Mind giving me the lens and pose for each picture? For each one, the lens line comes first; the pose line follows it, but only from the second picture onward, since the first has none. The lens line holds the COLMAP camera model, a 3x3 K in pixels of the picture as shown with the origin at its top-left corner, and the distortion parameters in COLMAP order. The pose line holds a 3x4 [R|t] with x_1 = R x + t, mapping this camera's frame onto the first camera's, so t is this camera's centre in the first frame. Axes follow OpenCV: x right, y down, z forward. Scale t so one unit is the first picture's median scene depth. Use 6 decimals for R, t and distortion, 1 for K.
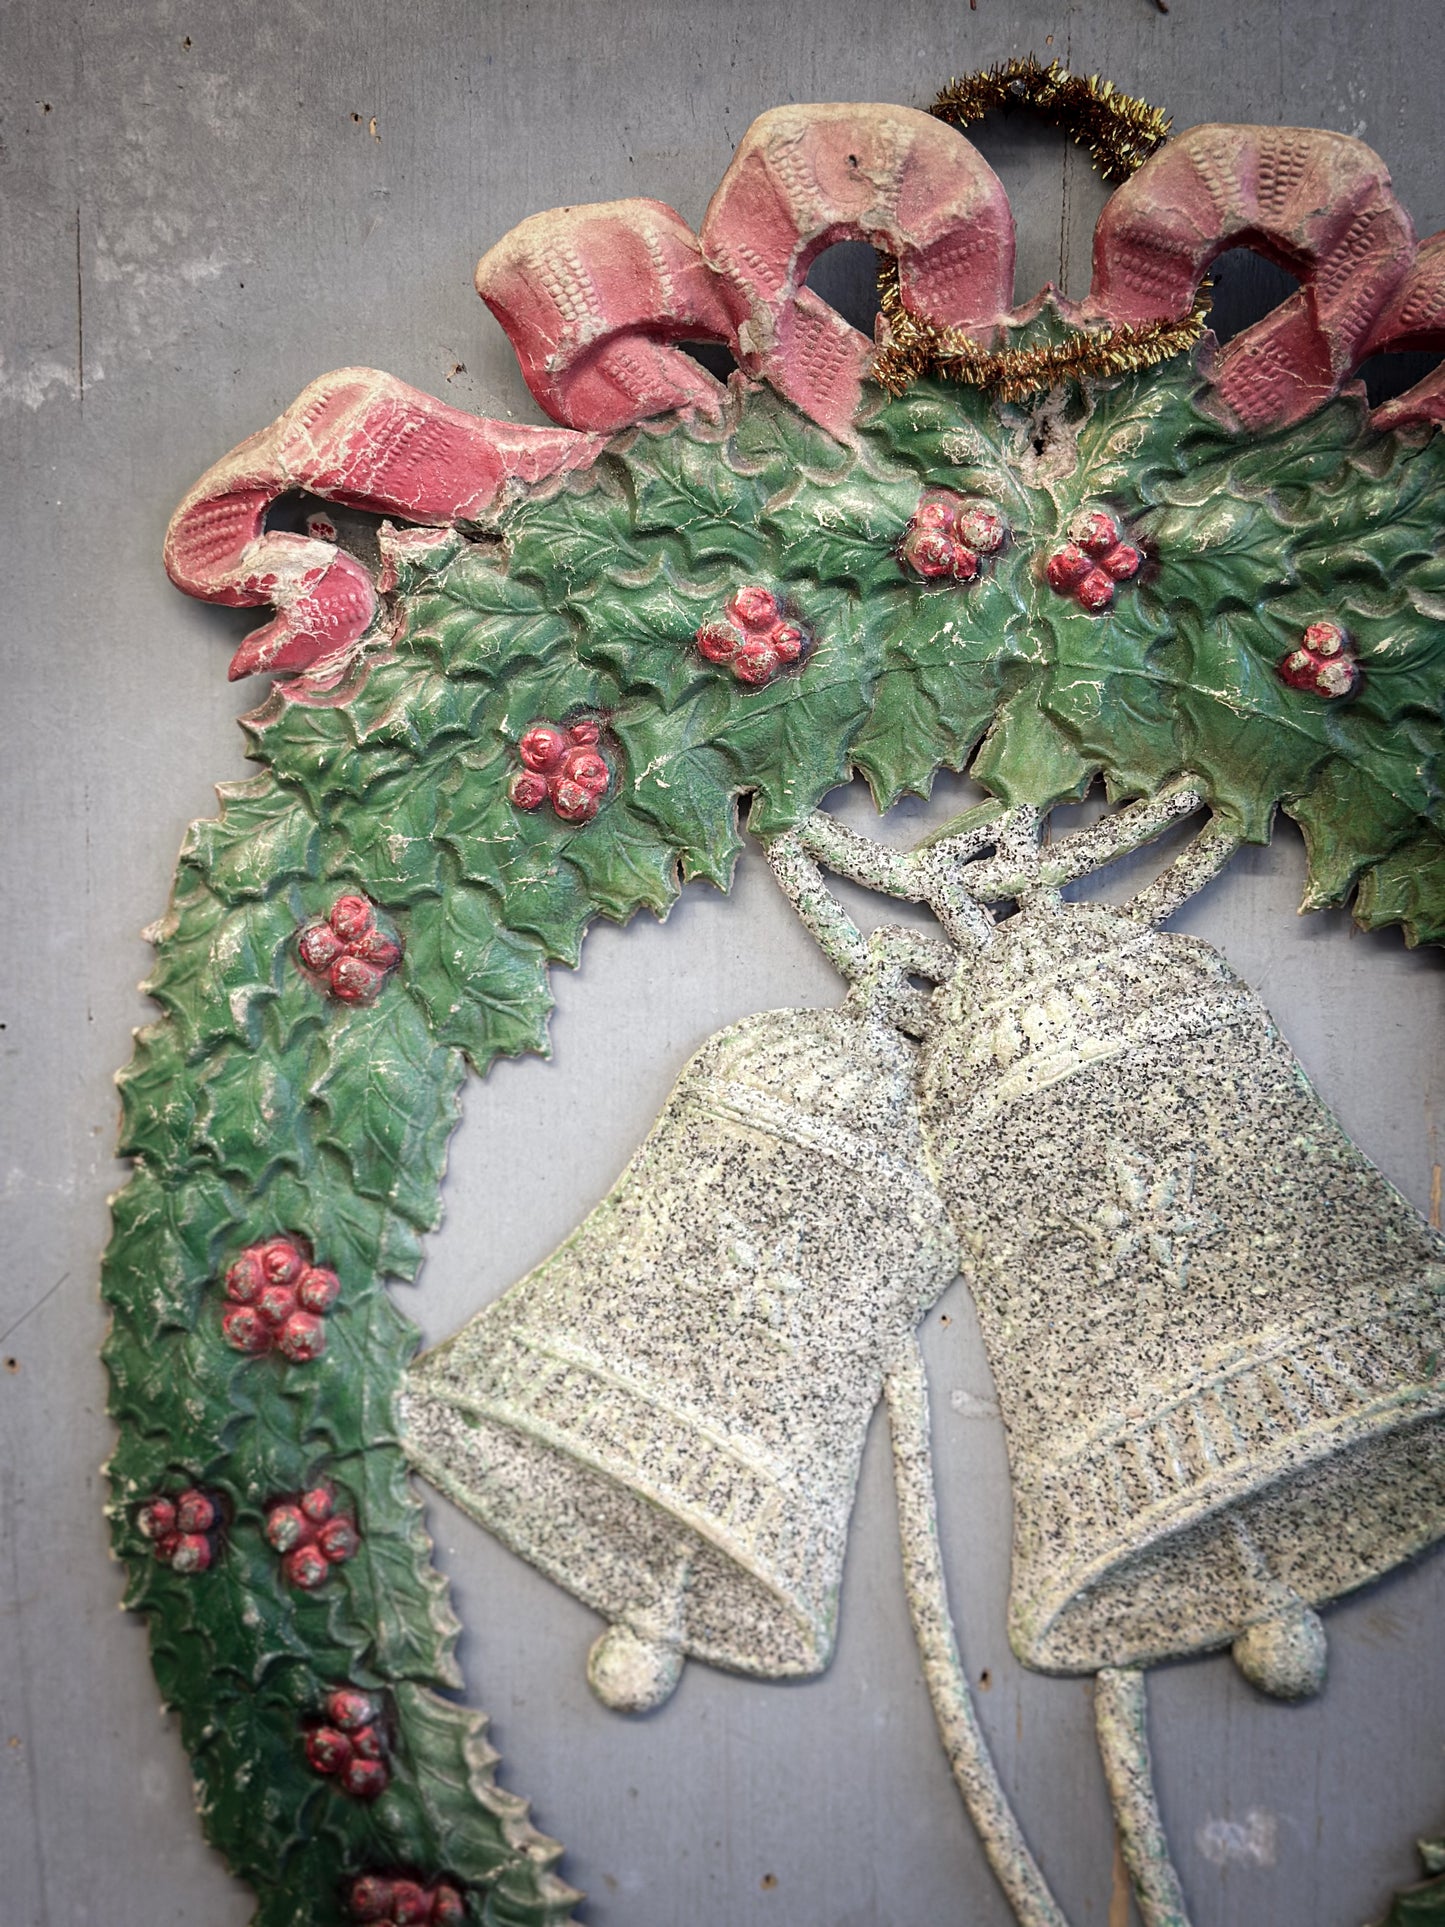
lens RADIAL K [[2765.1, 0, 718.1], [0, 2765.1, 965.0], [0, 0, 1]] dist [0.121998, 0.000000]
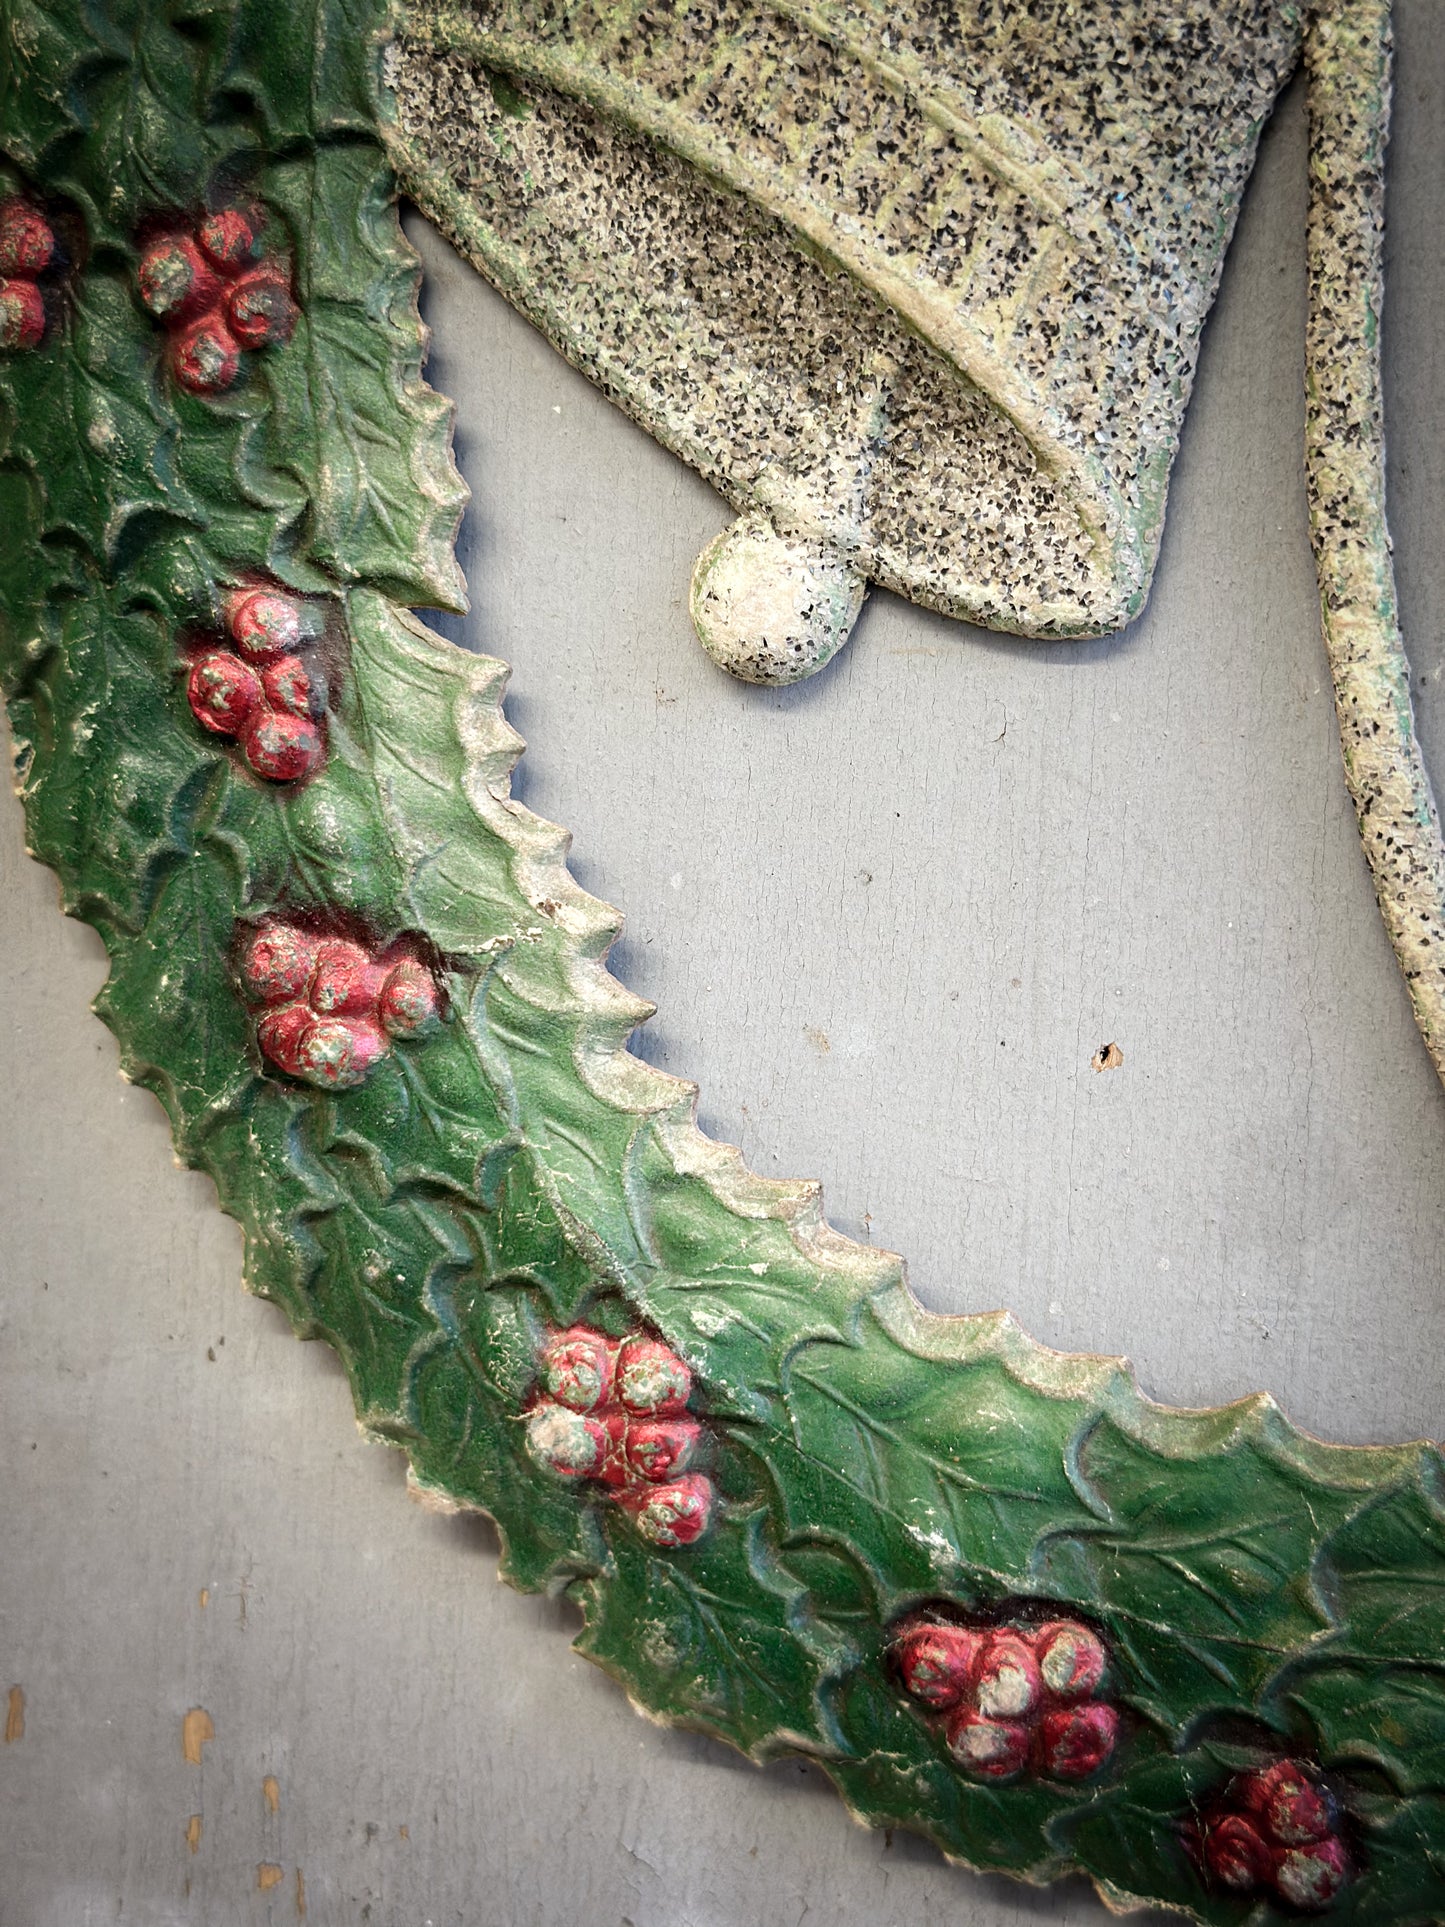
lens RADIAL K [[2765.1, 0, 737.2], [0, 2765.1, 963.2], [0, 0, 1]] dist [0.121998, 0.000000]
pose [[0.972284, 0.101357, -0.210691, 0.084730], [-0.090139, 0.993984, 0.062208, 0.297119], [0.215728, -0.041492, 0.975571, 0.488959]]
